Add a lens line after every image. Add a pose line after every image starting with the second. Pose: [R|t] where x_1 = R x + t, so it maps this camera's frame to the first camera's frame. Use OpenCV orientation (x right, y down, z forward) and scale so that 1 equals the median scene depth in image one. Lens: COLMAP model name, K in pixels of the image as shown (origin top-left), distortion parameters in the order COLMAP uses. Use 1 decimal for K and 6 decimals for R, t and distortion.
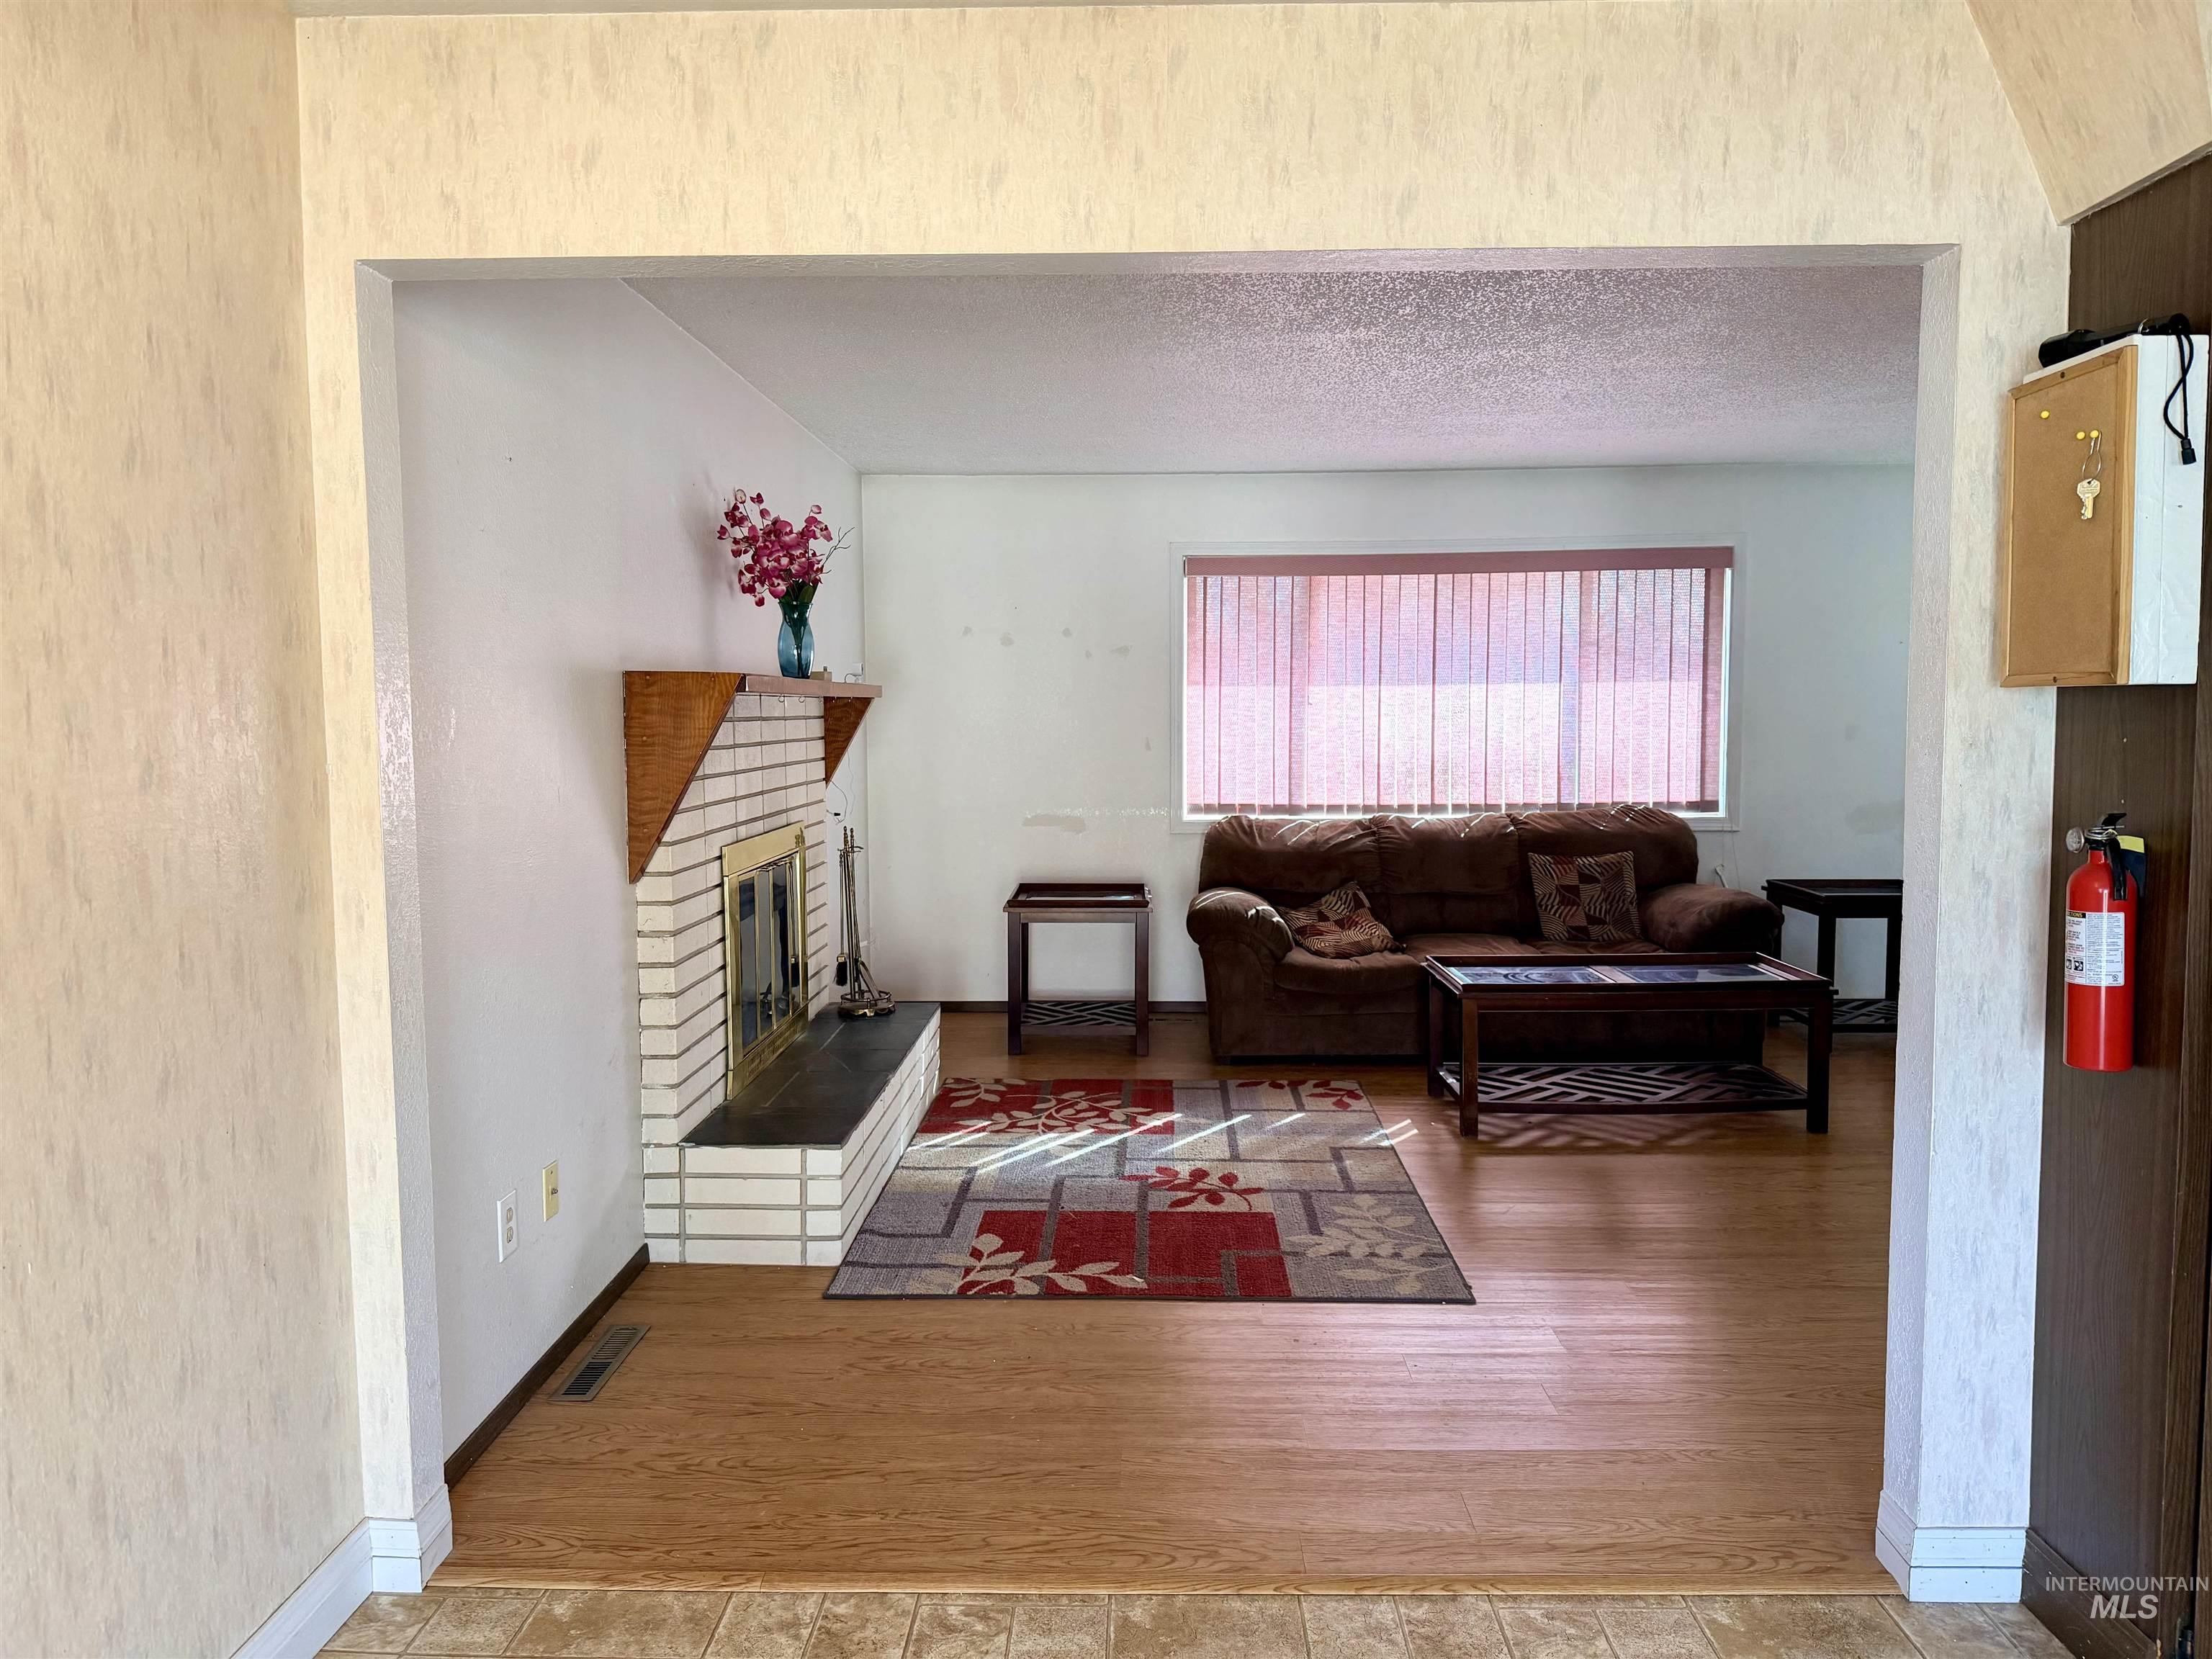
lens RADIAL K [[1550.3, 0, 1101.4], [0, 1550.3, 835.2], [0, 0, 1]] dist [0.071396, -0.101342]
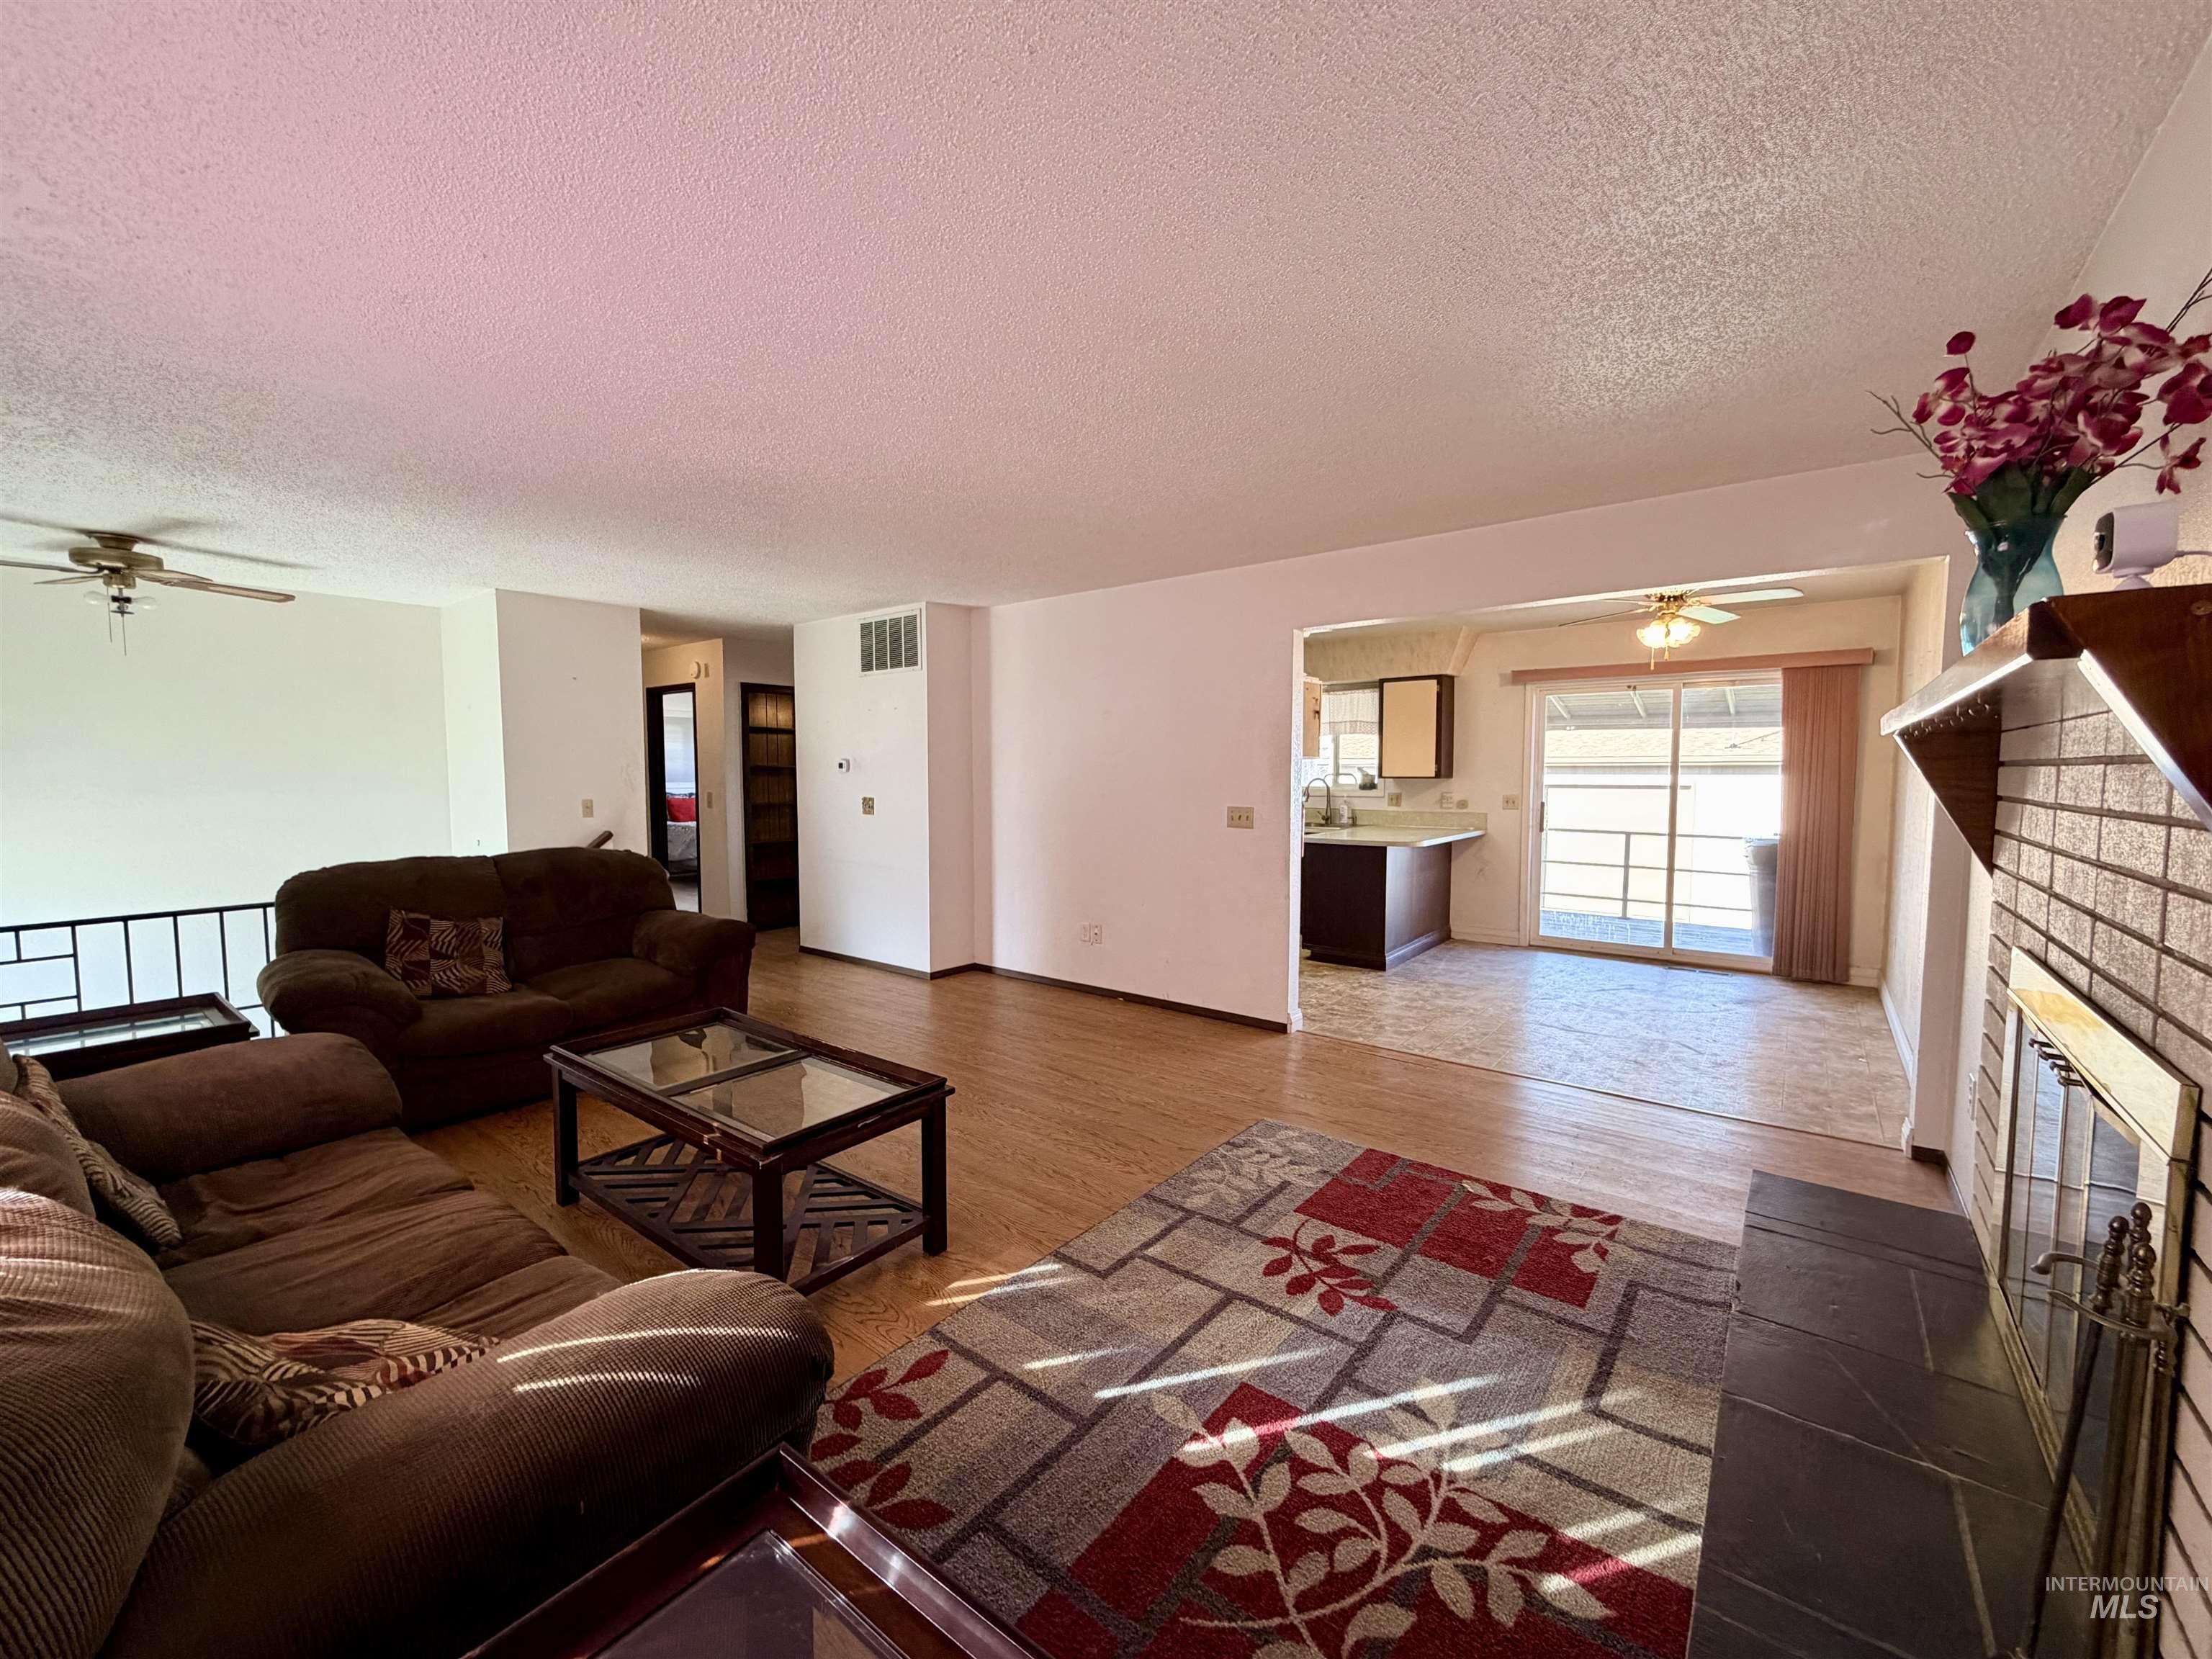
lens RADIAL K [[883.1, 0, 1097.4], [0, 883.1, 828.8], [0, 0, 1]] dist [-0.002514, 0.000406]
pose [[-0.799805, -0.030360, 0.599492, -0.122887], [0.058099, 0.990116, 0.127654, -0.097551], [-0.597442, 0.136928, -0.790136, 1.280818]]
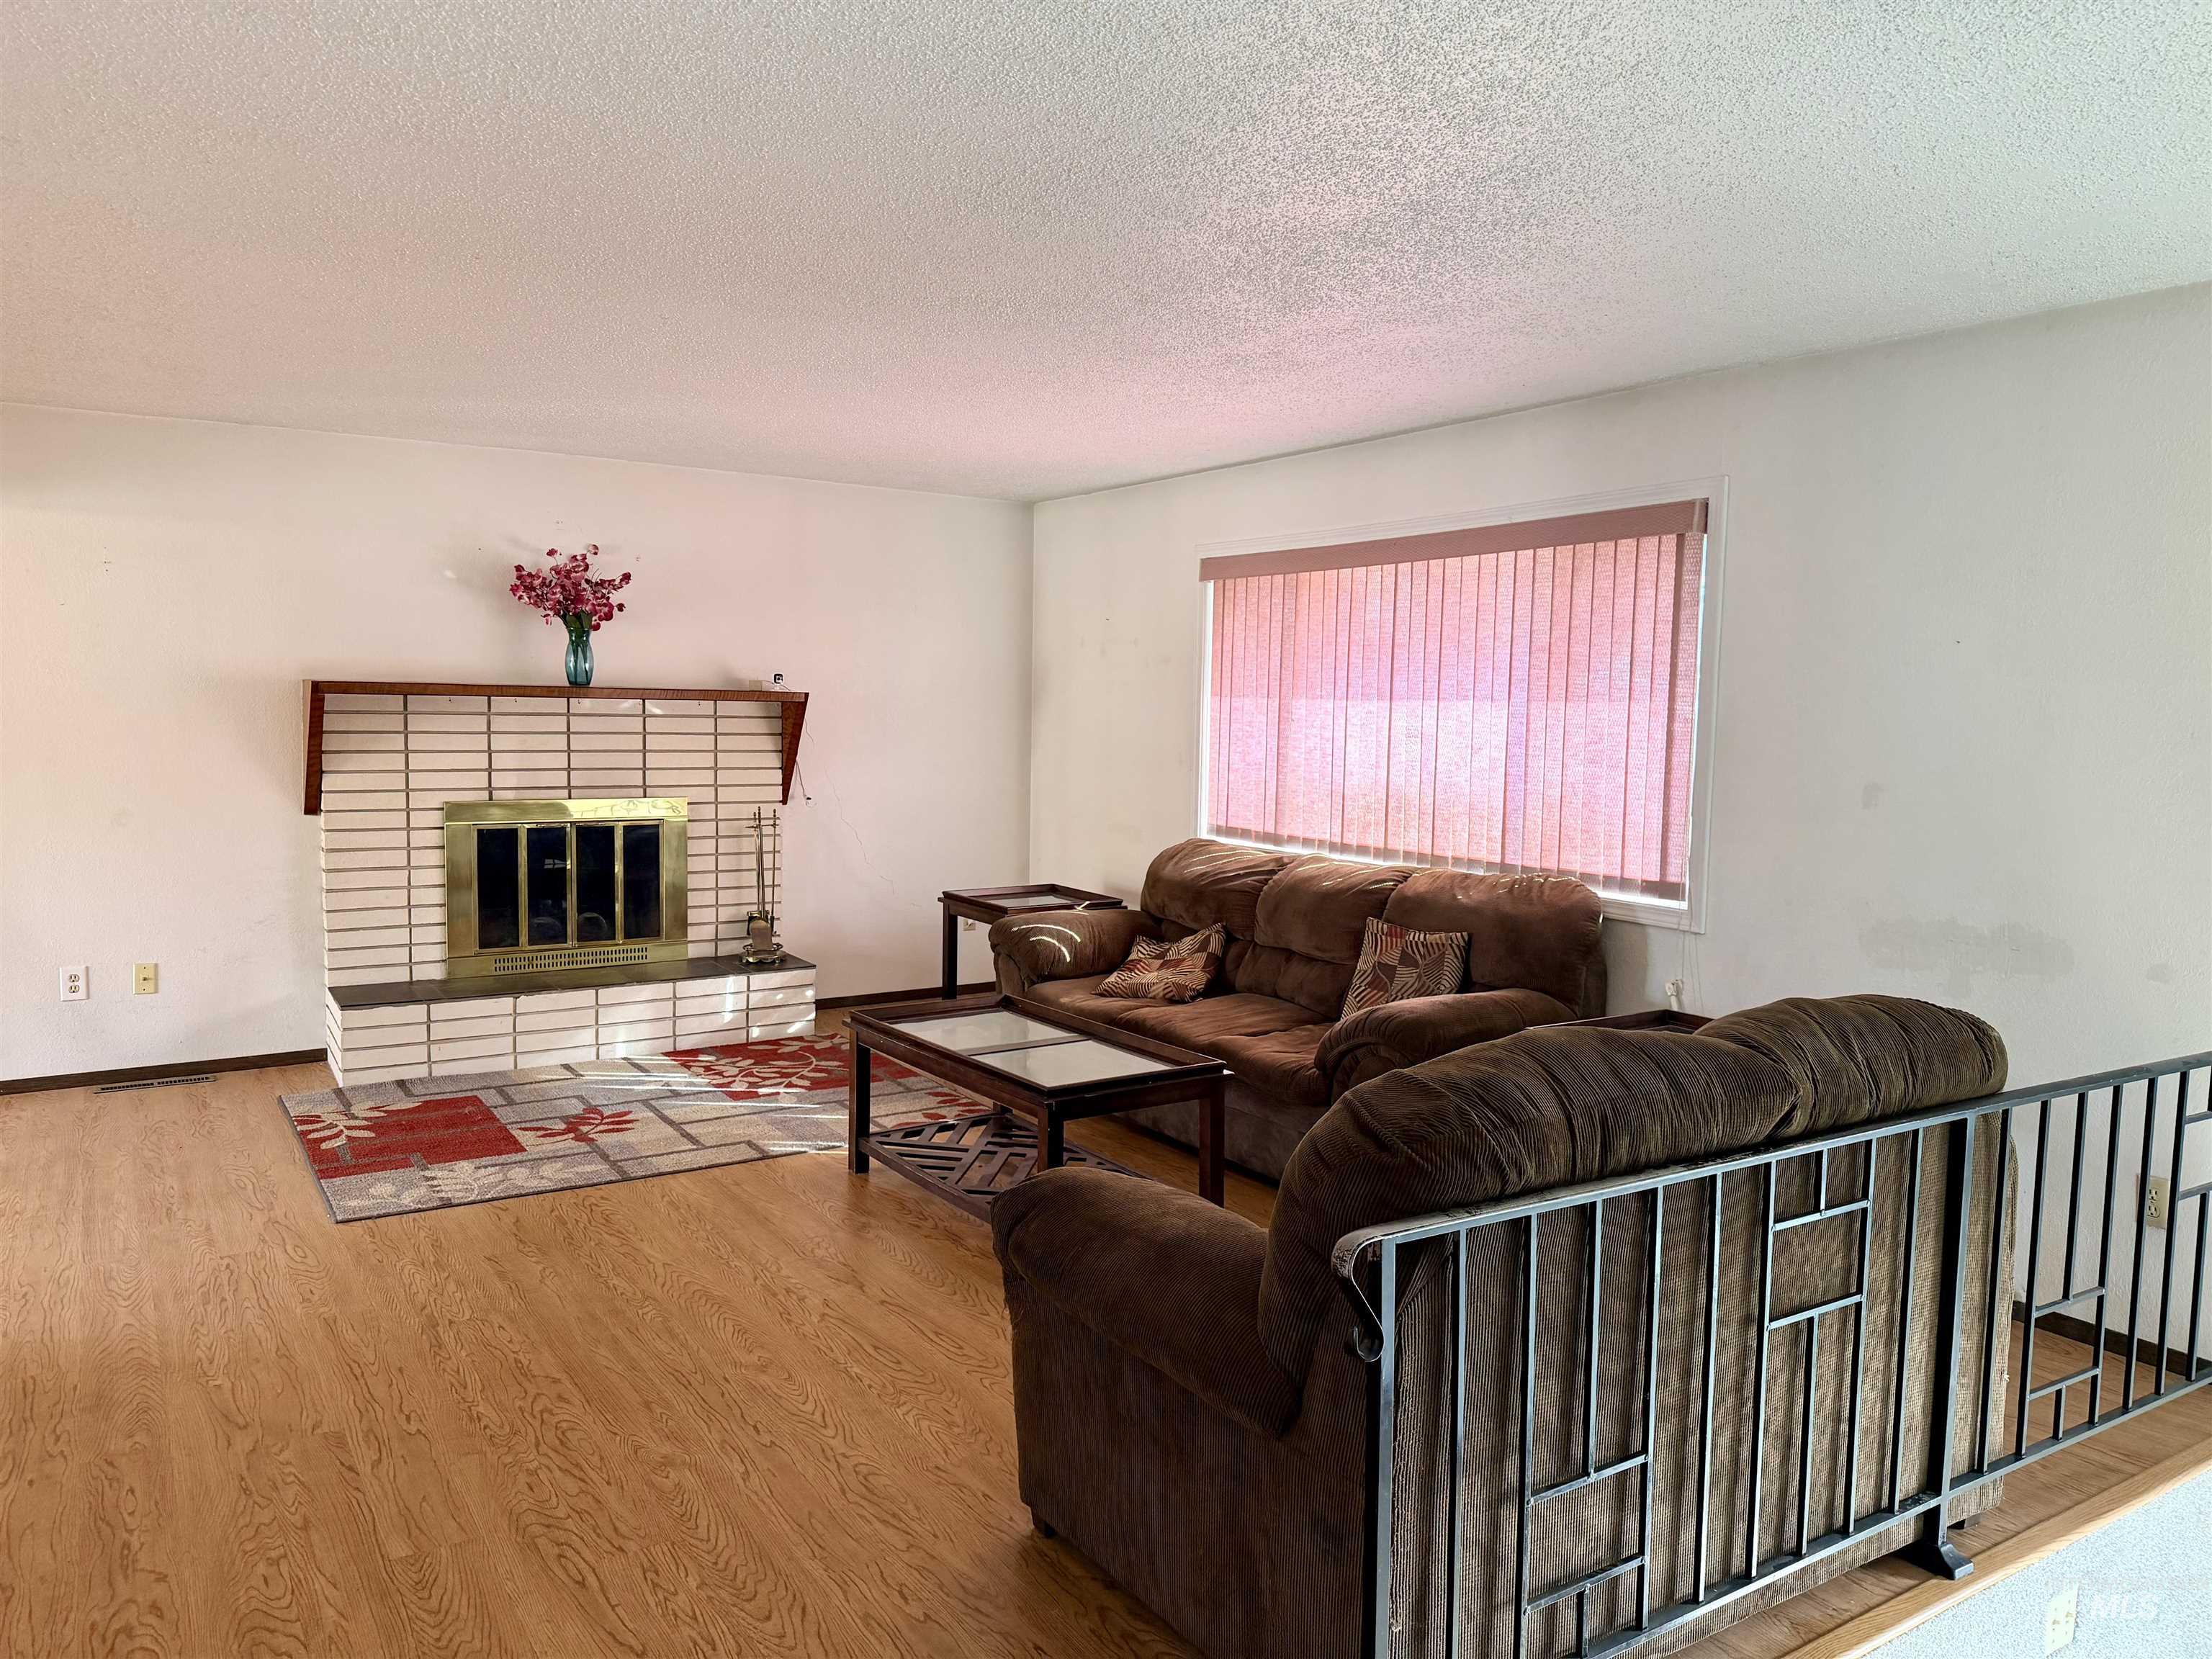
lens RADIAL K [[1550.3, 0, 1094.4], [0, 1550.3, 831.6], [0, 0, 1]] dist [0.071396, -0.101342]
pose [[0.564550, 0.087701, -0.820727, 1.060532], [-0.089791, 0.994963, 0.044556, -0.068516], [0.820501, 0.048540, 0.569581, 0.556517]]
